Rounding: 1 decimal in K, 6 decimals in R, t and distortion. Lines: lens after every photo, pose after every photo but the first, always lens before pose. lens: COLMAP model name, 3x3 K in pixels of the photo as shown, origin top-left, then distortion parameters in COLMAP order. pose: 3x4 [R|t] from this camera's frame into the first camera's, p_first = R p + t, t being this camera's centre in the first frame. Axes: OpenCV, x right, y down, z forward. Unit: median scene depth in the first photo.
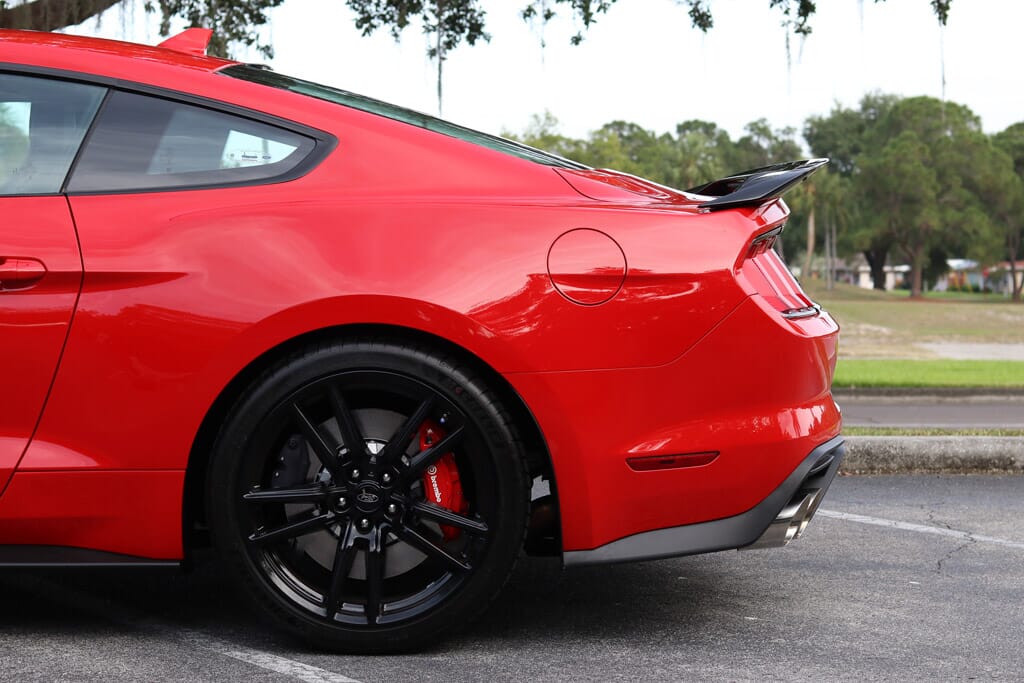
lens RADIAL K [[2560.2, 0, 512.0], [0, 2560.2, 341.5], [0, 0, 1]] dist [-0.048287, 0.217184]
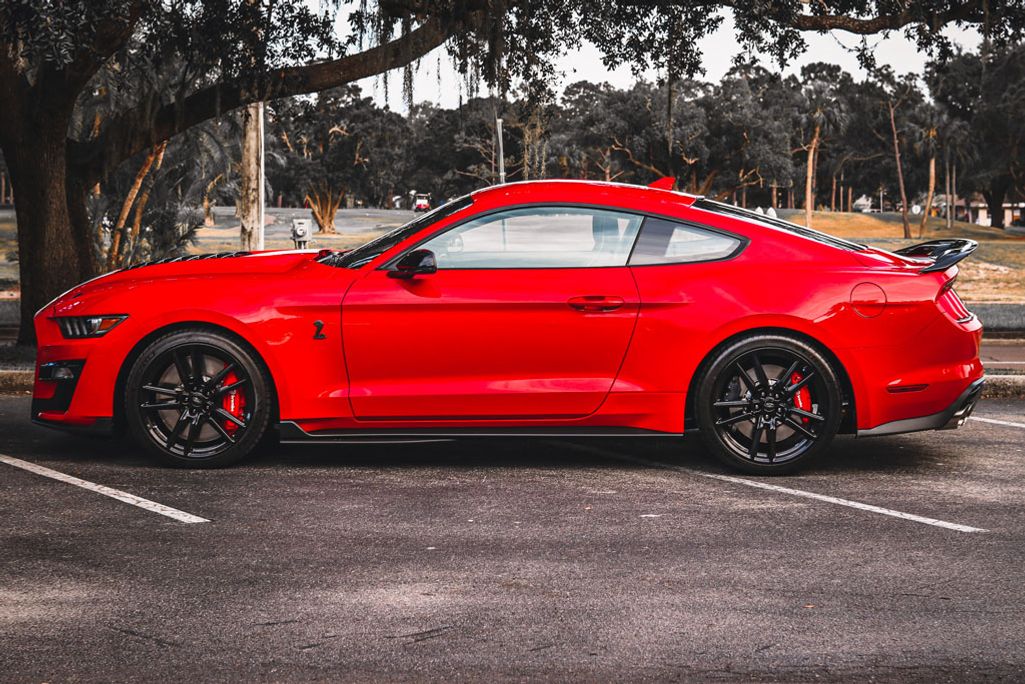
lens RADIAL K [[2493.5, 0, 512.5], [0, 2493.5, 342.0], [0, 0, 1]] dist [-0.036648, 0.036769]
pose [[0.998772, 0.000854, -0.049534, -0.045621], [0.000474, 0.999641, 0.026788, -0.013664], [0.049539, -0.026779, 0.998413, -0.309107]]
